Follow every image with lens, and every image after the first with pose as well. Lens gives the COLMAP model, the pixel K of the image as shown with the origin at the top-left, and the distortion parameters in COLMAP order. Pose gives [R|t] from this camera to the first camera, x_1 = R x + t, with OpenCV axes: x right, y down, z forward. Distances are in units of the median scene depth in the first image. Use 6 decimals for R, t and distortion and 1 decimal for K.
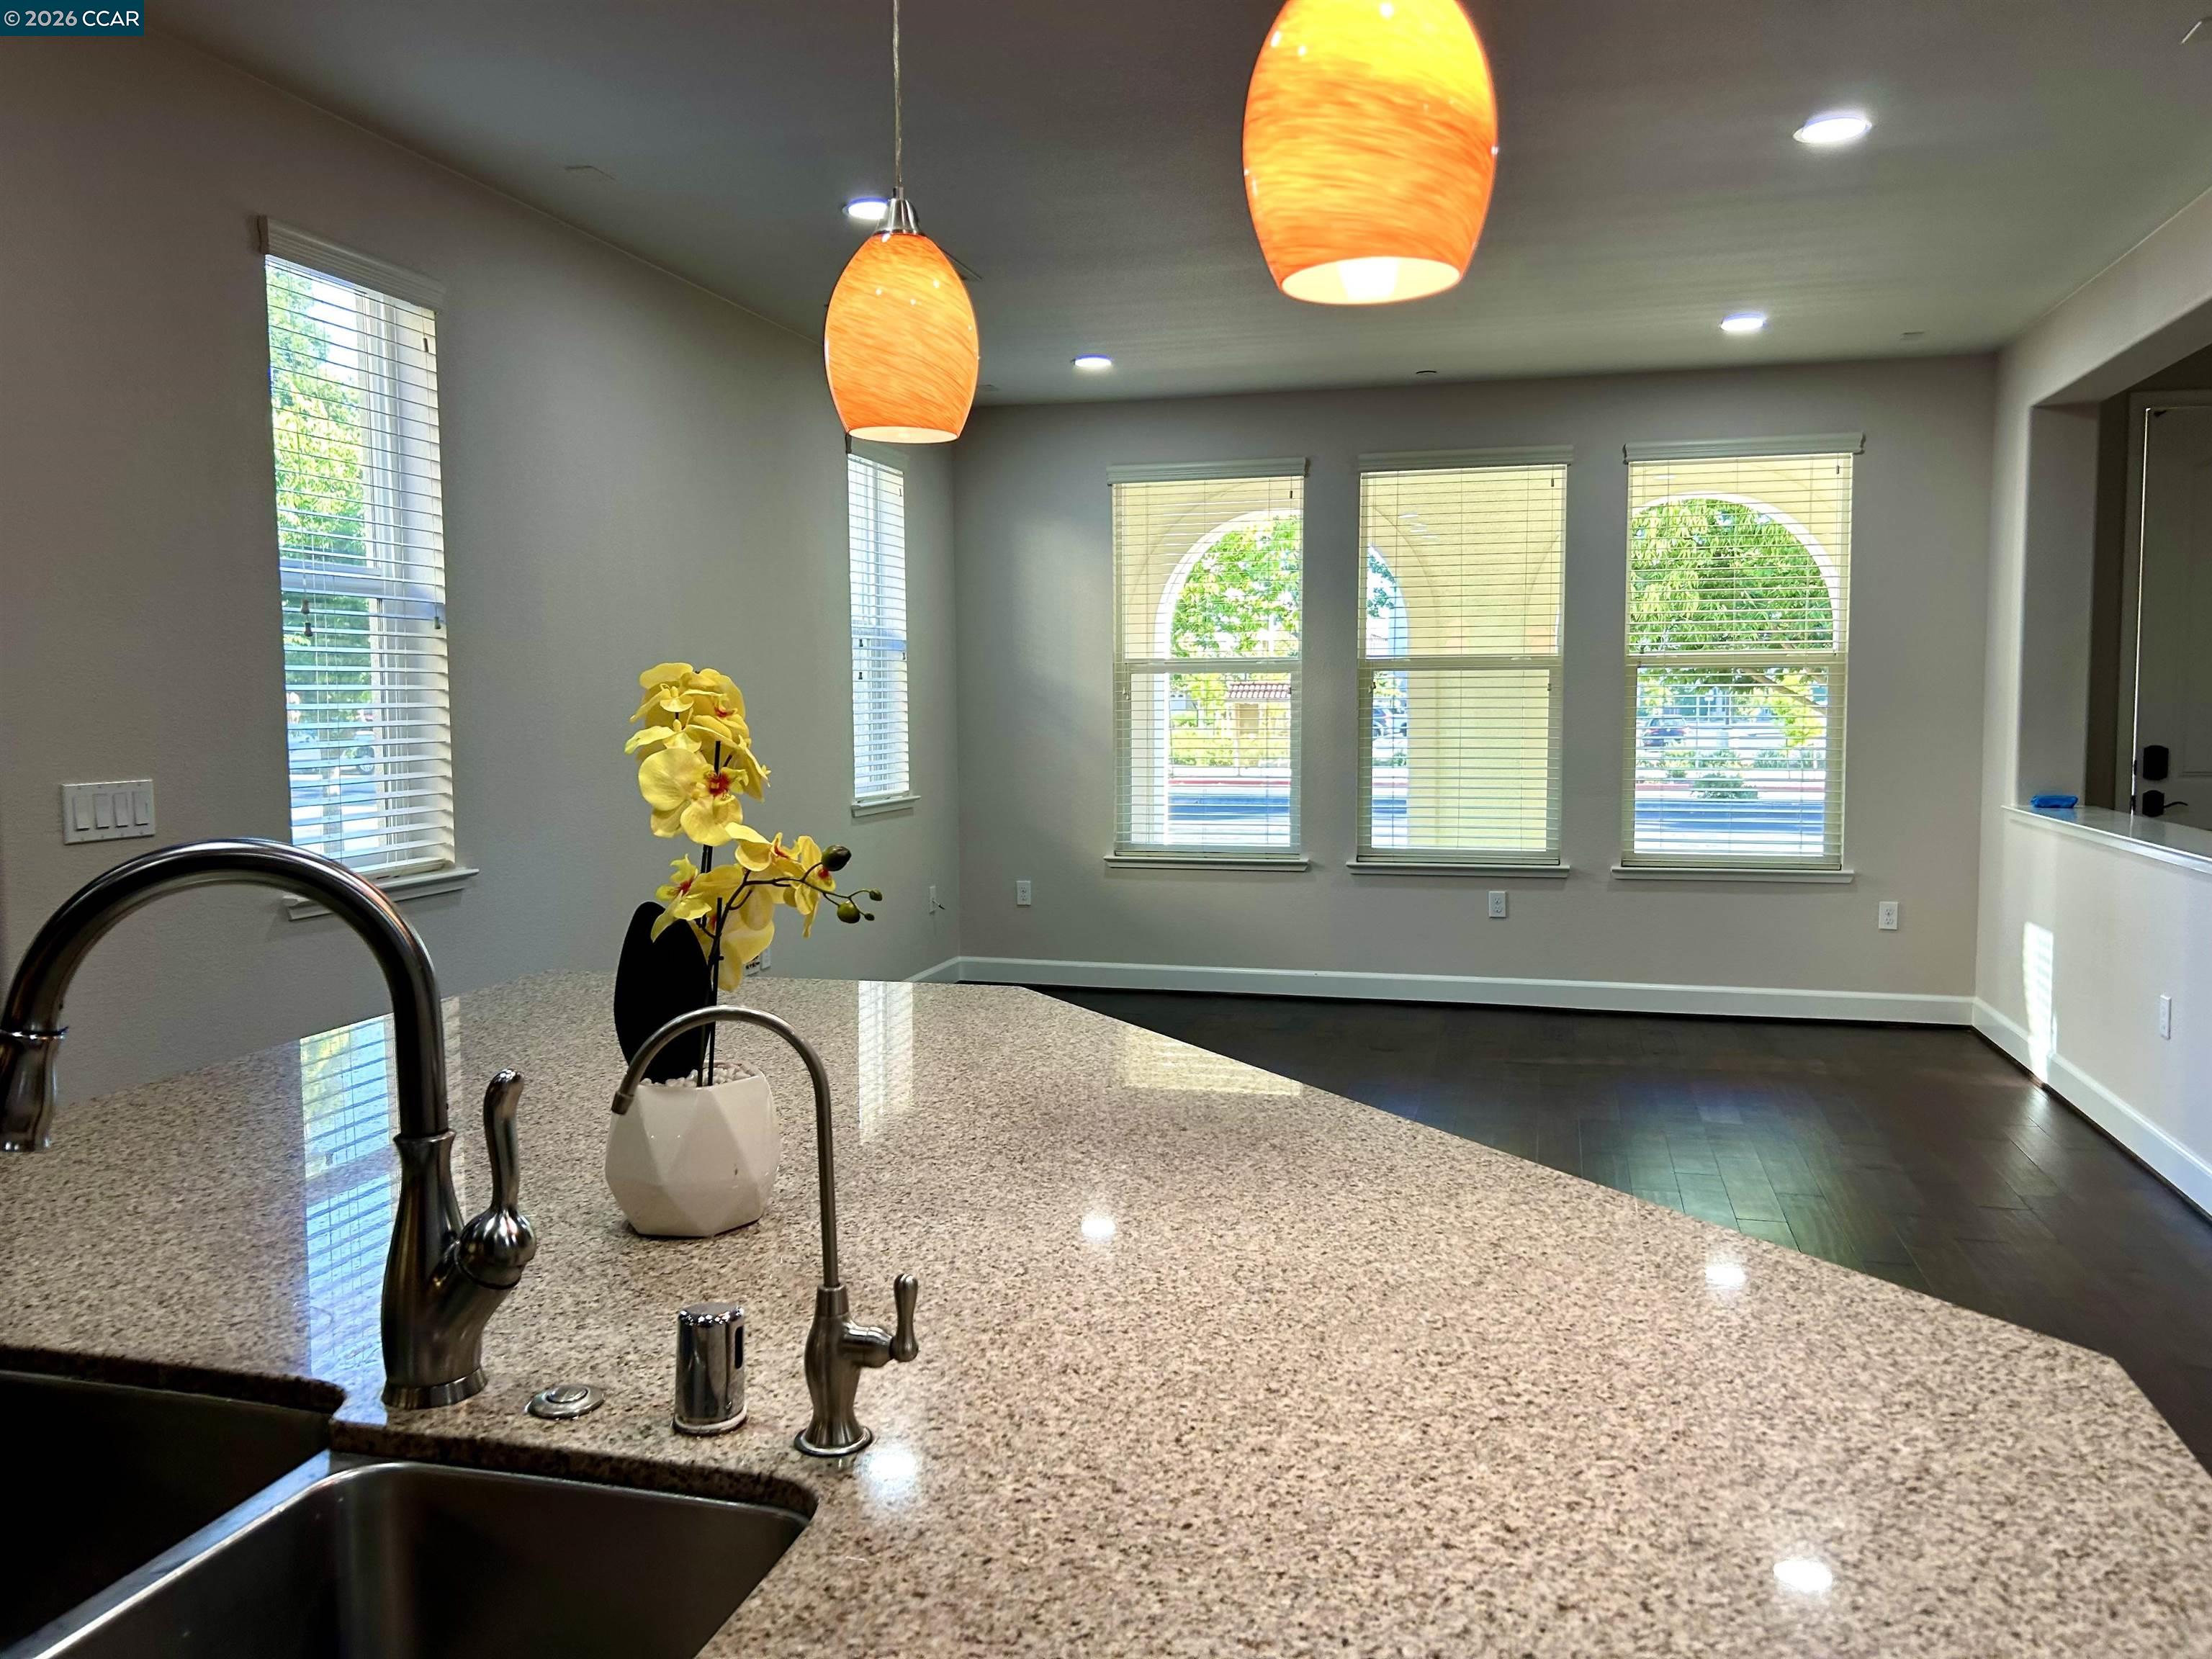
lens RADIAL K [[1673.7, 0, 1120.8], [0, 1673.7, 823.7], [0, 0, 1]] dist [0.051445, -0.064815]
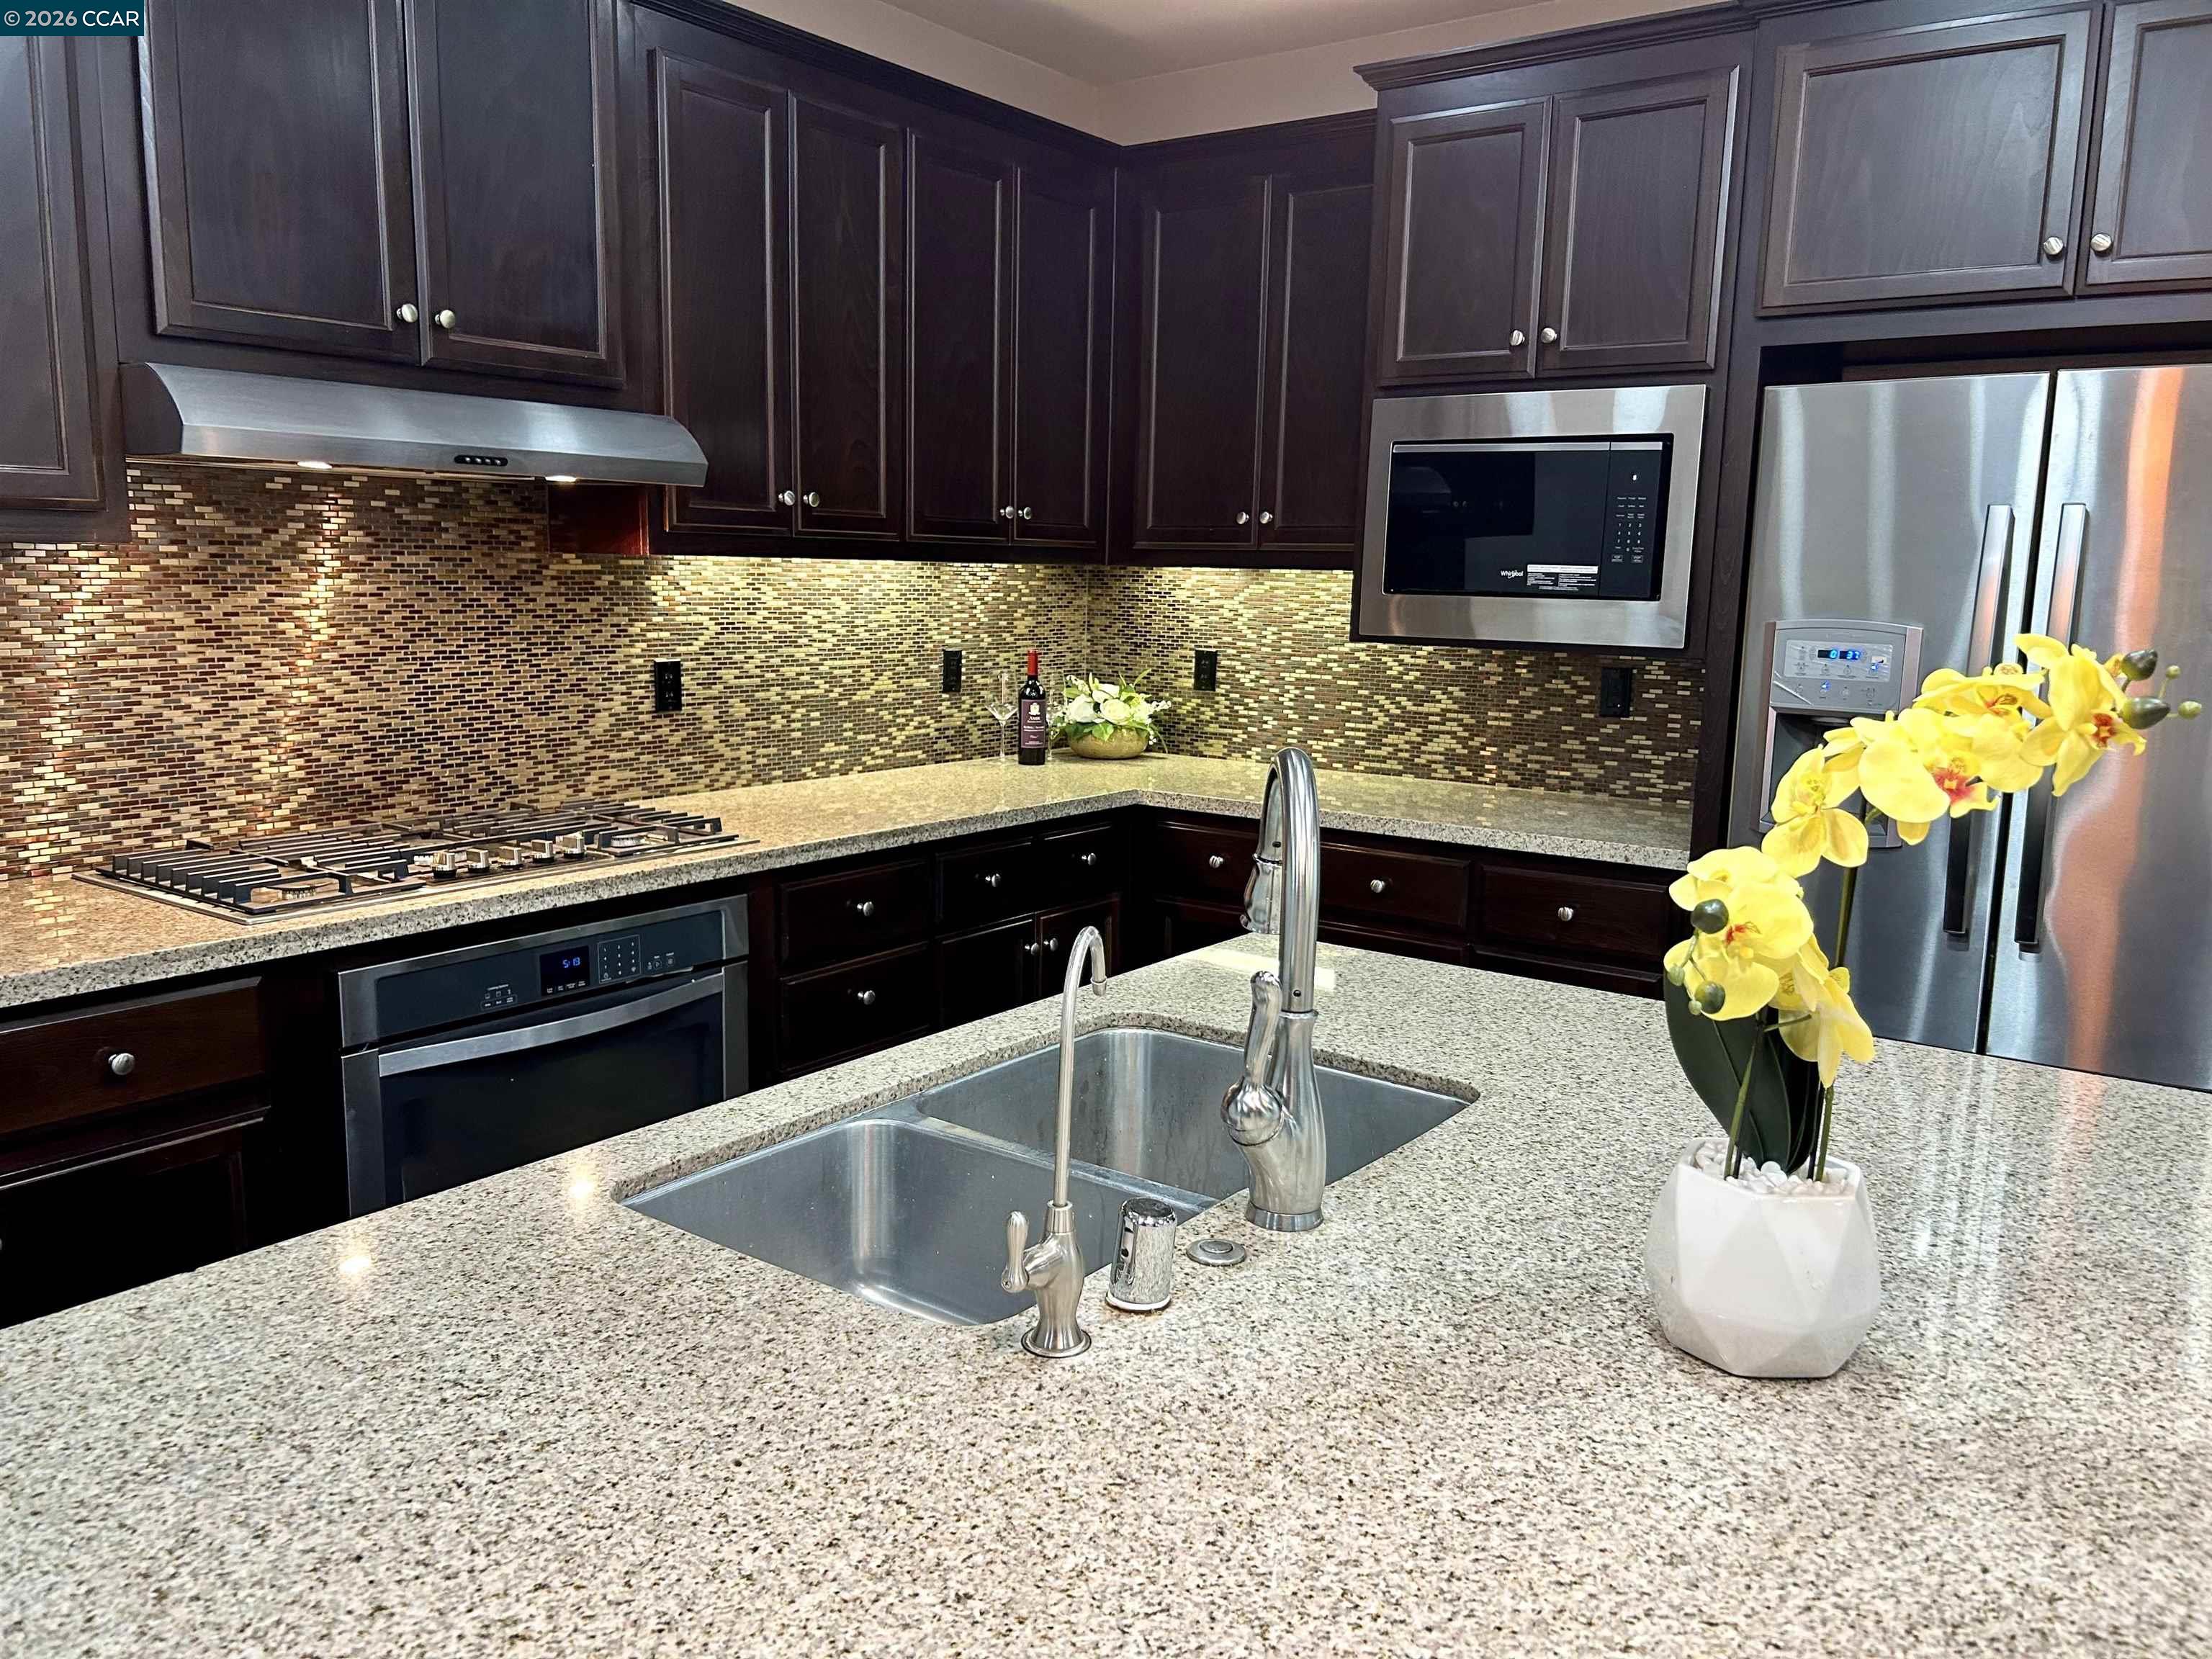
lens RADIAL K [[1673.7, 0, 1100.8], [0, 1673.7, 841.1], [0, 0, 1]] dist [0.051445, -0.064815]
pose [[-0.369809, 0.151607, -0.916655, 0.663962], [-0.095750, 0.975125, 0.199907, -0.148253], [0.924161, 0.161697, -0.346094, 1.167909]]
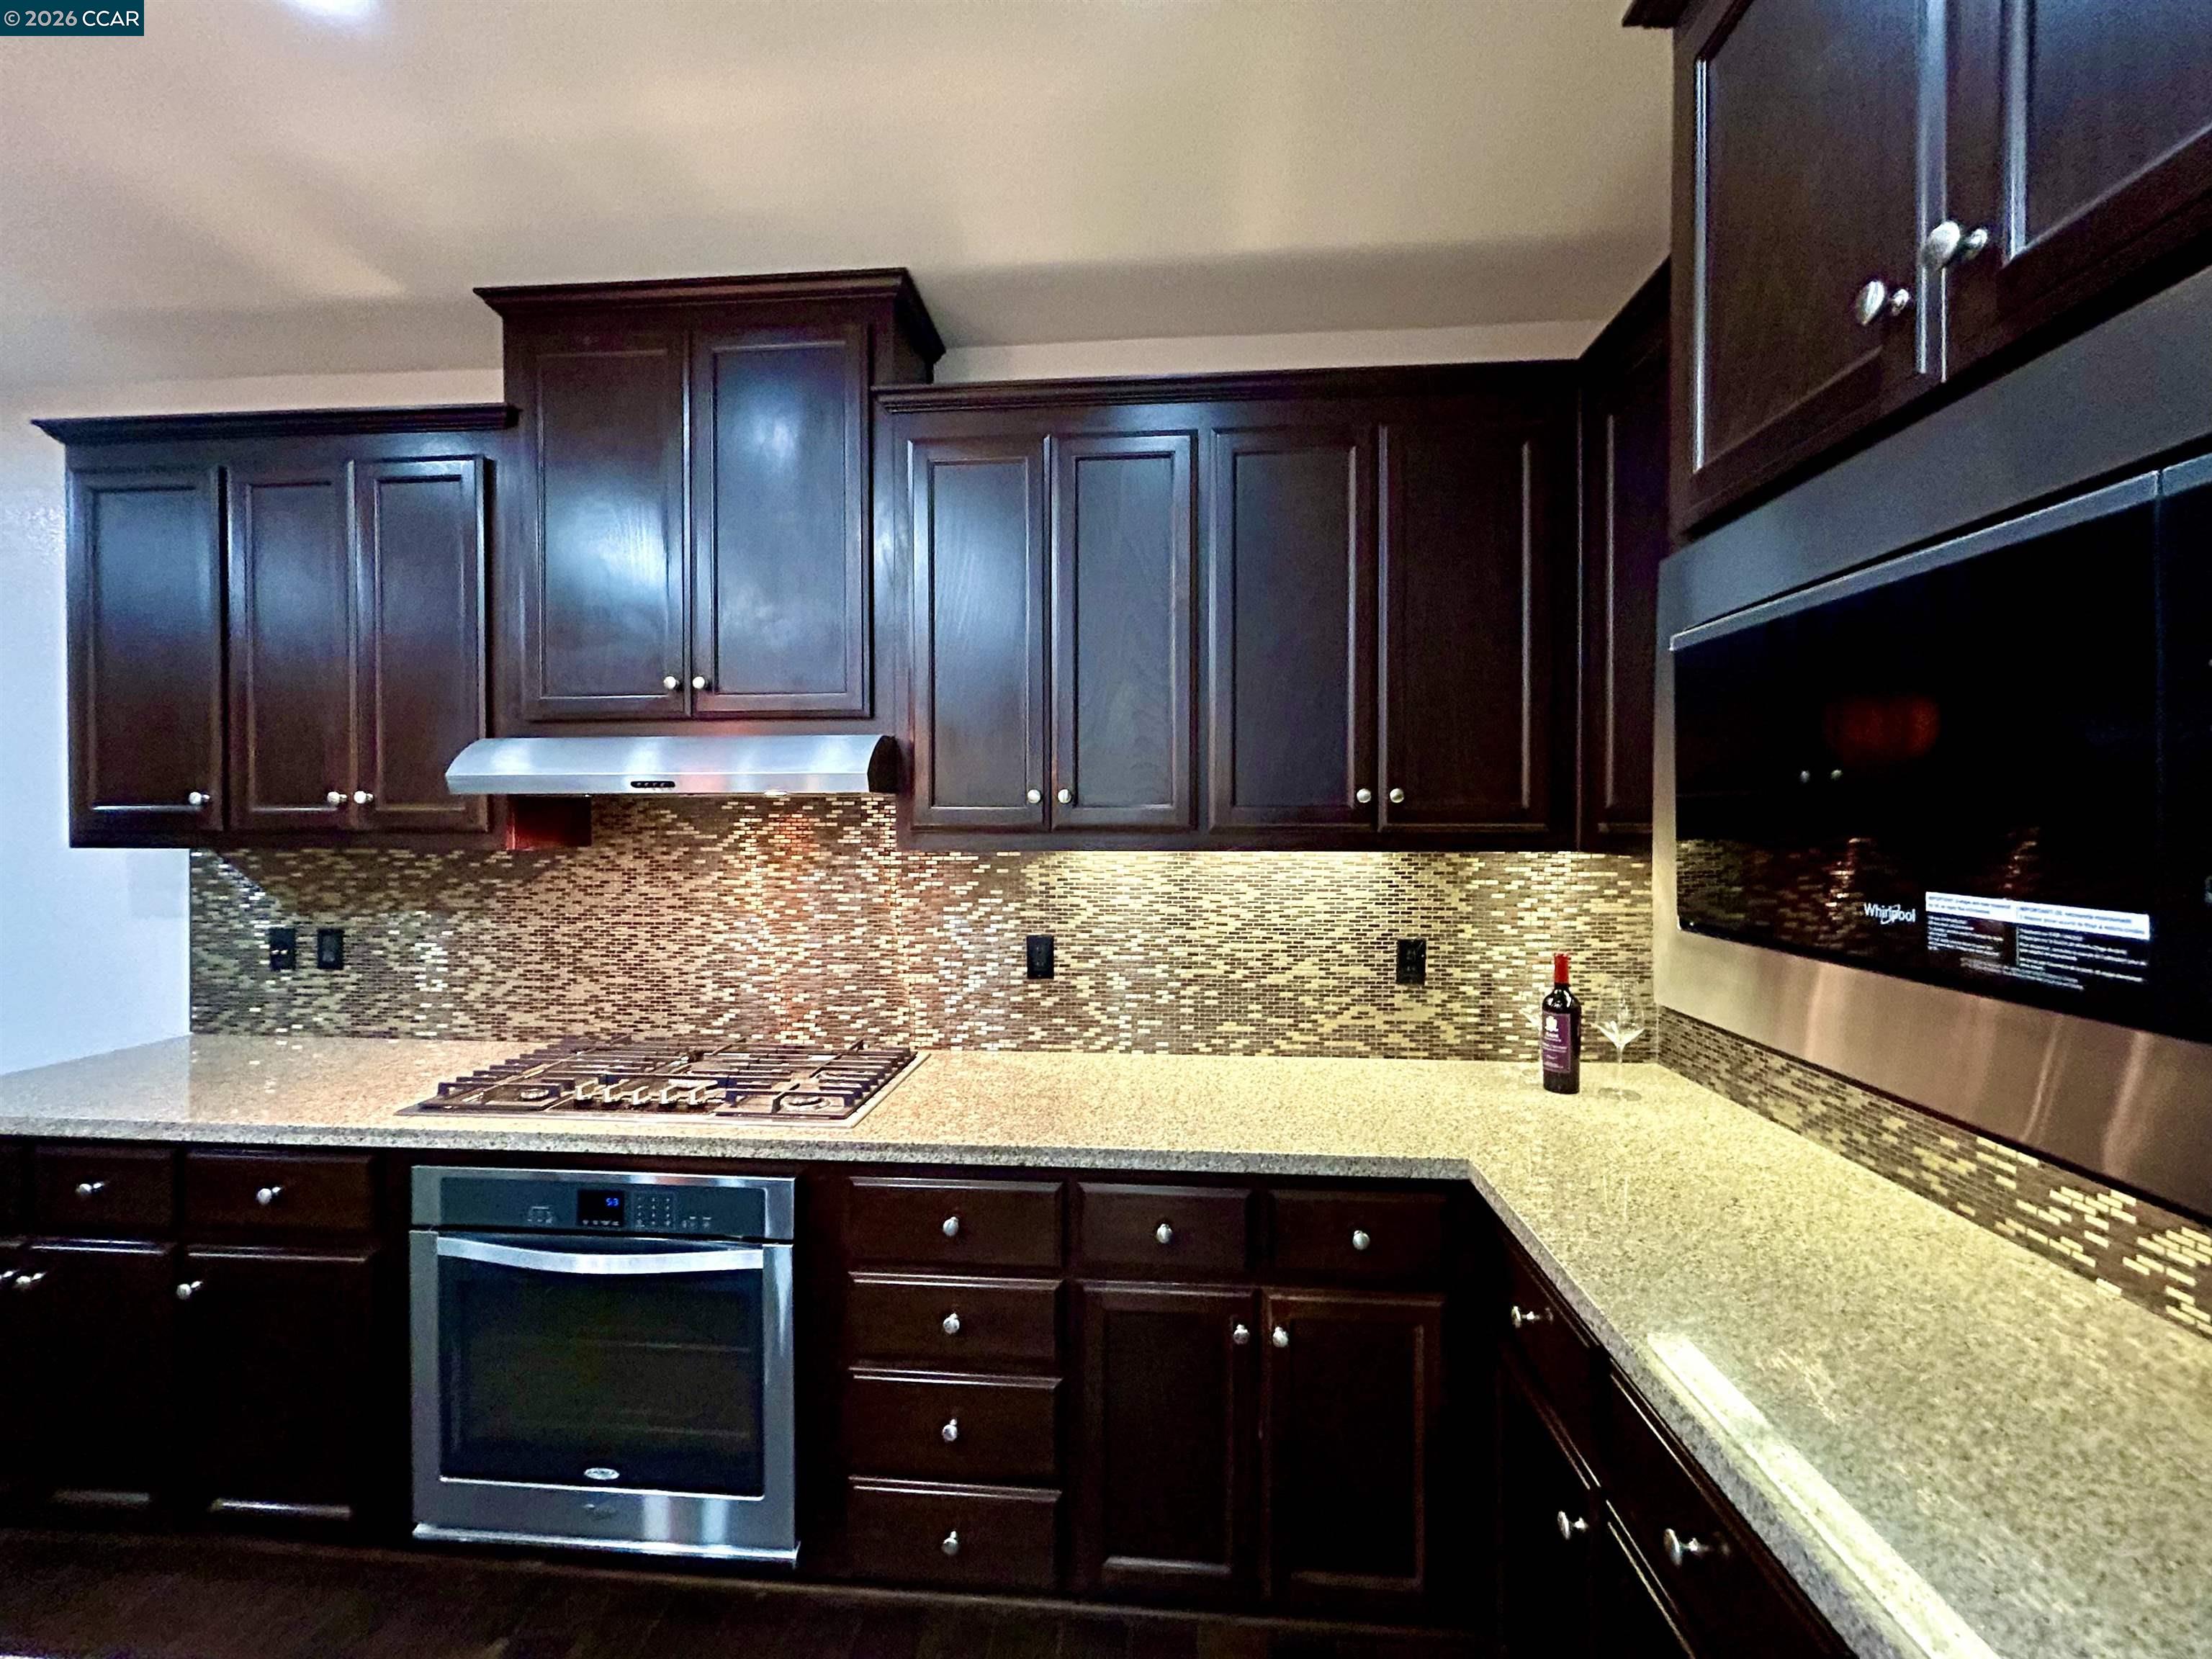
lens RADIAL K [[890.5, 0, 1103.6], [0, 890.5, 827.0], [0, 0, 1]] dist [-0.001894, 0.001614]
pose [[-0.984777, 0.008602, -0.173612, -1.610276], [-0.007258, 0.995869, 0.090513, -0.184712], [0.173673, 0.090395, -0.980646, 1.199661]]
